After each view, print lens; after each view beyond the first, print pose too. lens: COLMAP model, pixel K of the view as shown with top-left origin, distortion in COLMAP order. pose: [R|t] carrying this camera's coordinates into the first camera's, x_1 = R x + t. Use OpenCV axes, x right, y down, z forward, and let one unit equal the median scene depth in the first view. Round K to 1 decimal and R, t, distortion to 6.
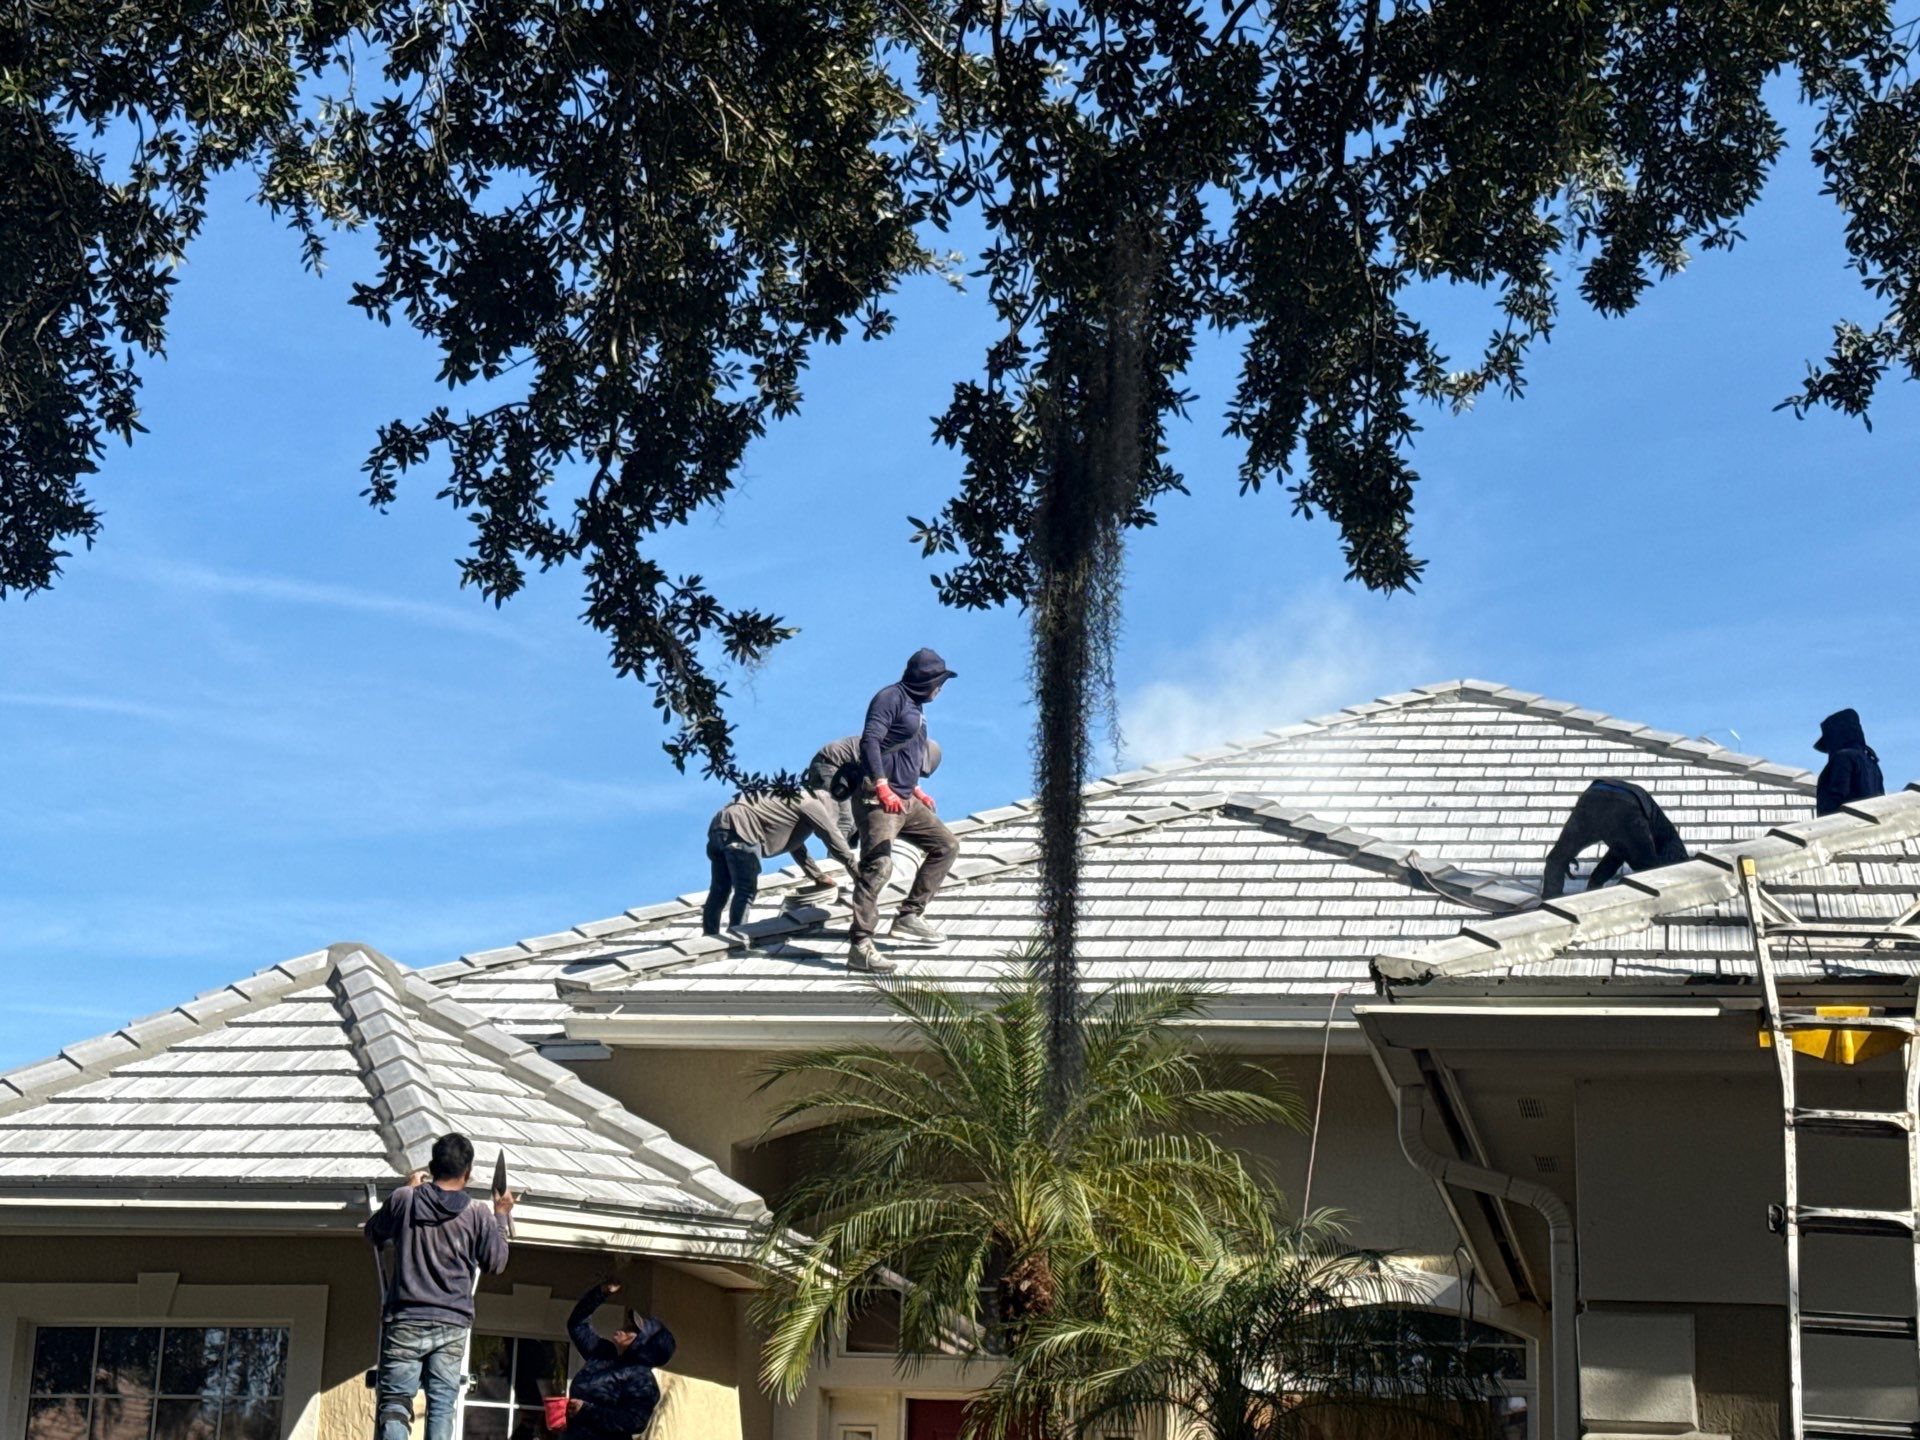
lens RADIAL K [[3481.7, 0, 960.0], [0, 3481.7, 720.0], [0, 0, 1]] dist [0.142363, -0.079794]
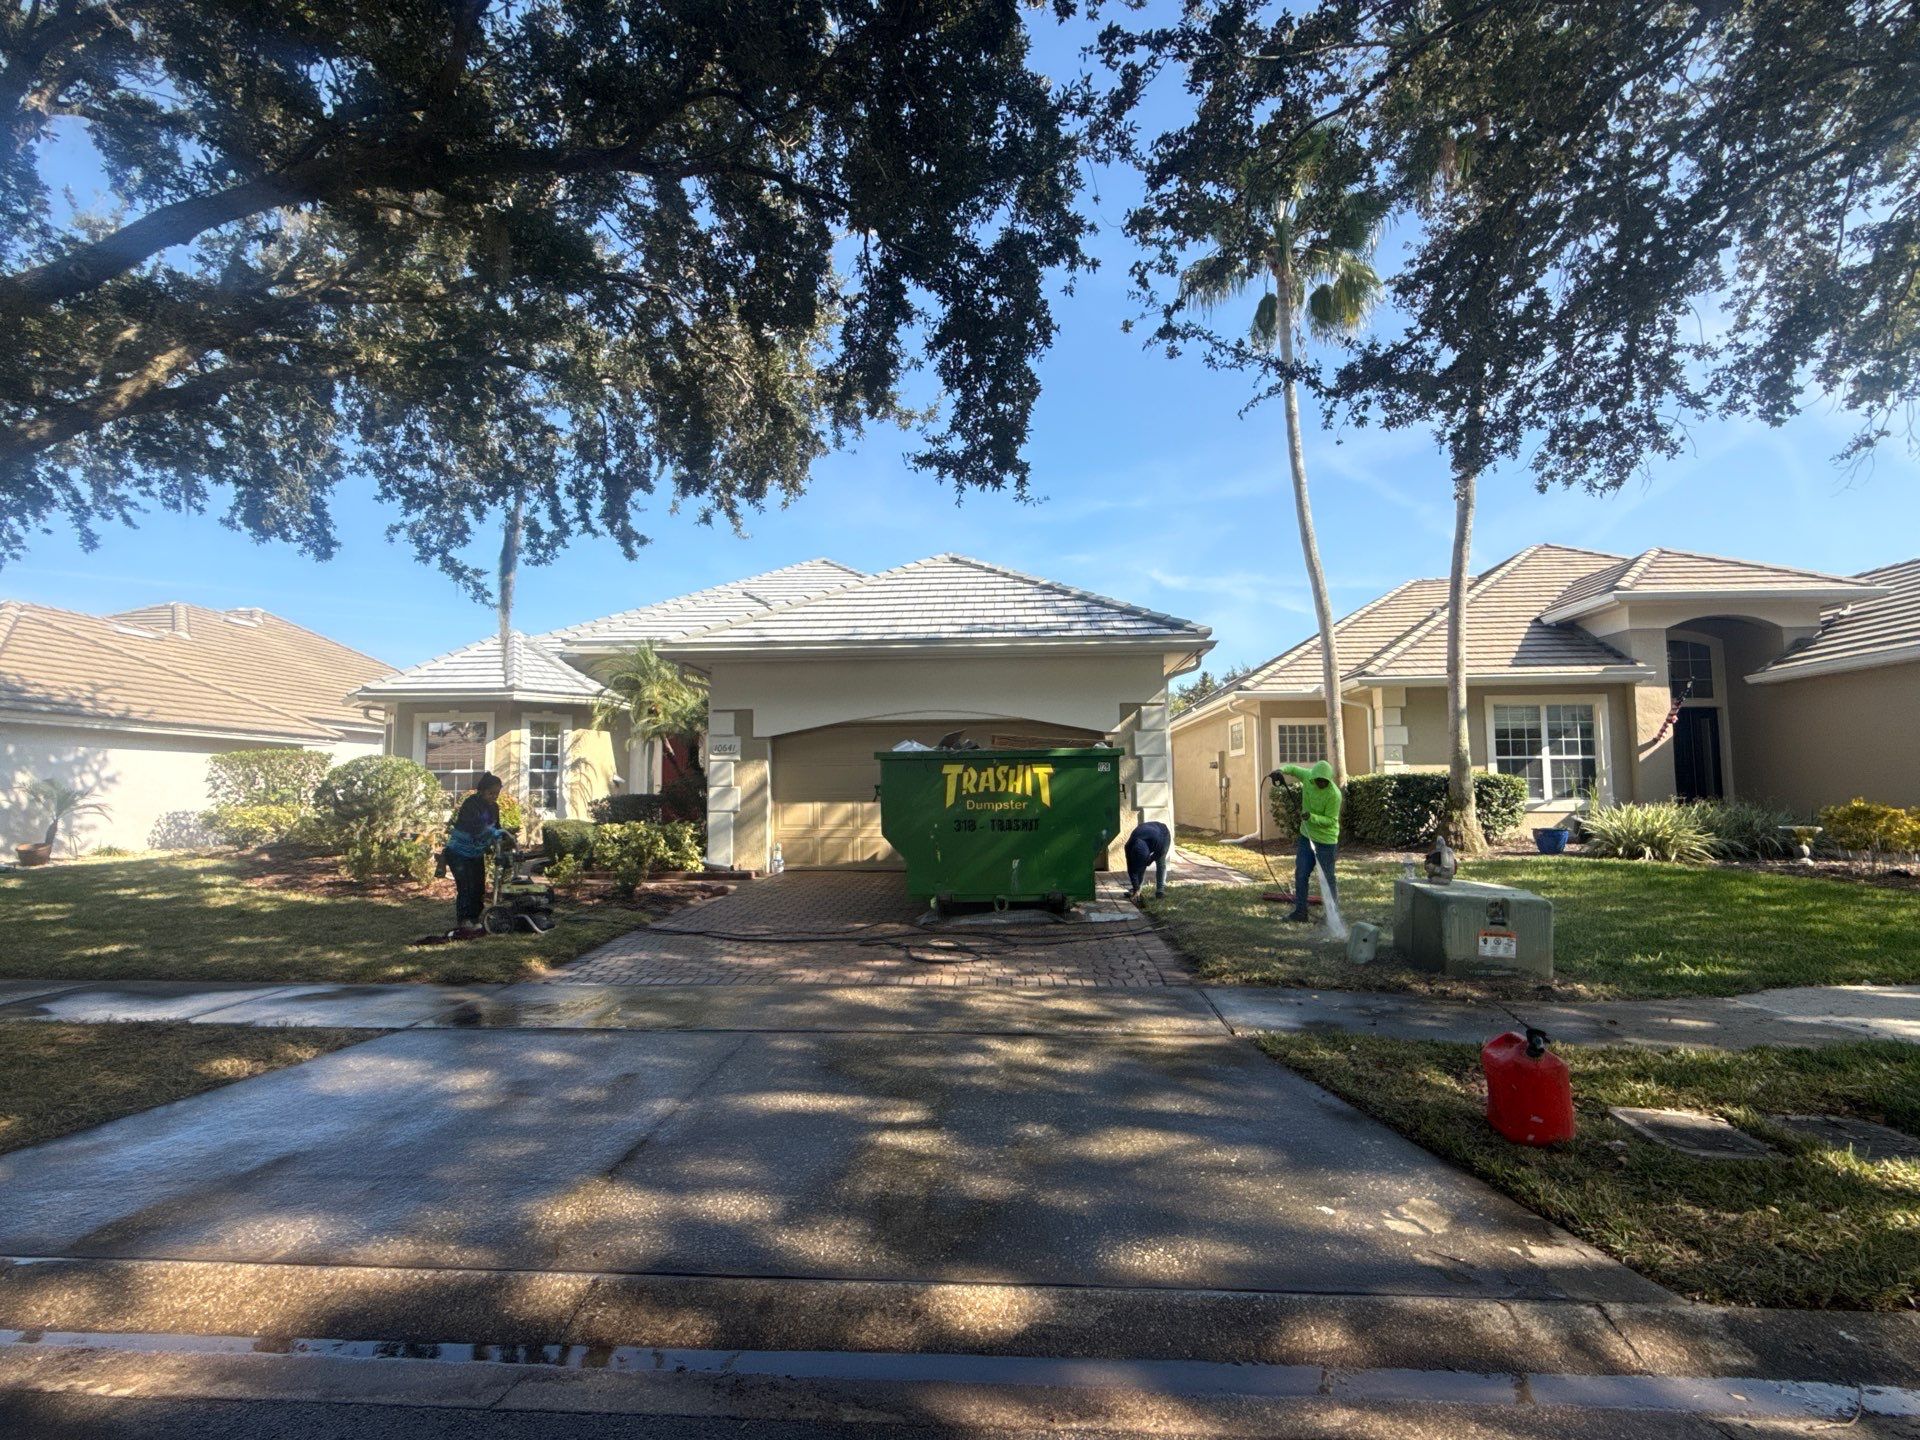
lens RADIAL K [[895.6, 0, 954.8], [0, 895.6, 722.7], [0, 0, 1]] dist [0.000253, -0.000610]
pose [[0.987756, -0.034939, 0.152043, 0.196047], [0.006203, 0.982624, 0.185504, -0.023999], [-0.155883, -0.182289, 0.970810, -0.142107]]
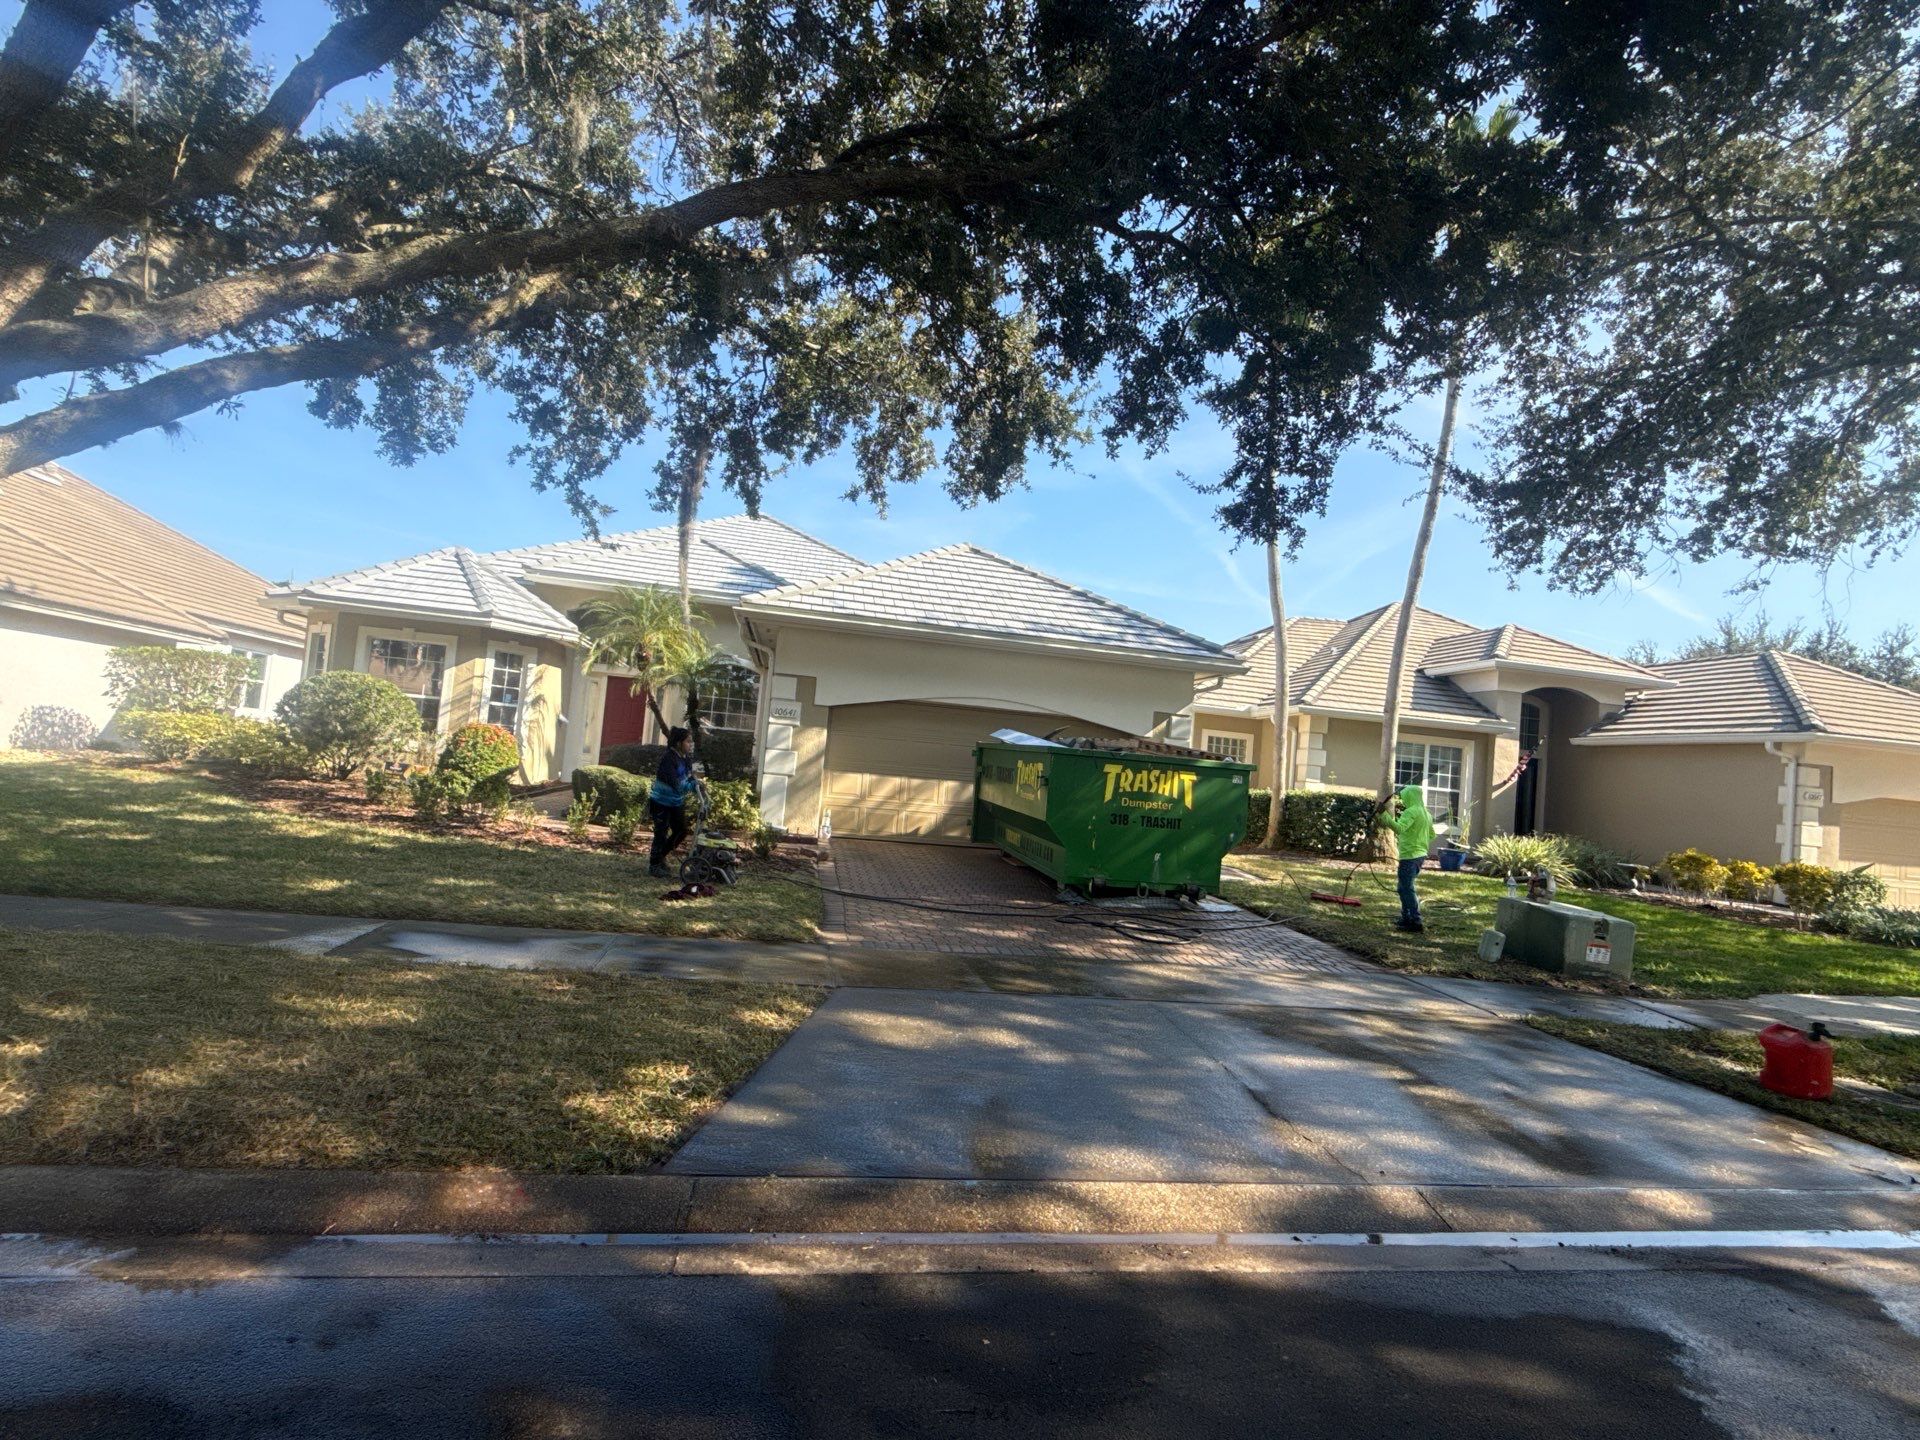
lens RADIAL K [[891.8, 0, 960.0], [0, 891.8, 720.0], [0, 0, 1]] dist [0.000098, 0.000024]
pose [[0.925248, 0.064023, 0.373921, -0.026364], [-0.148608, 0.968051, 0.201973, -0.033259], [-0.349044, -0.242443, 0.905202, -0.124255]]
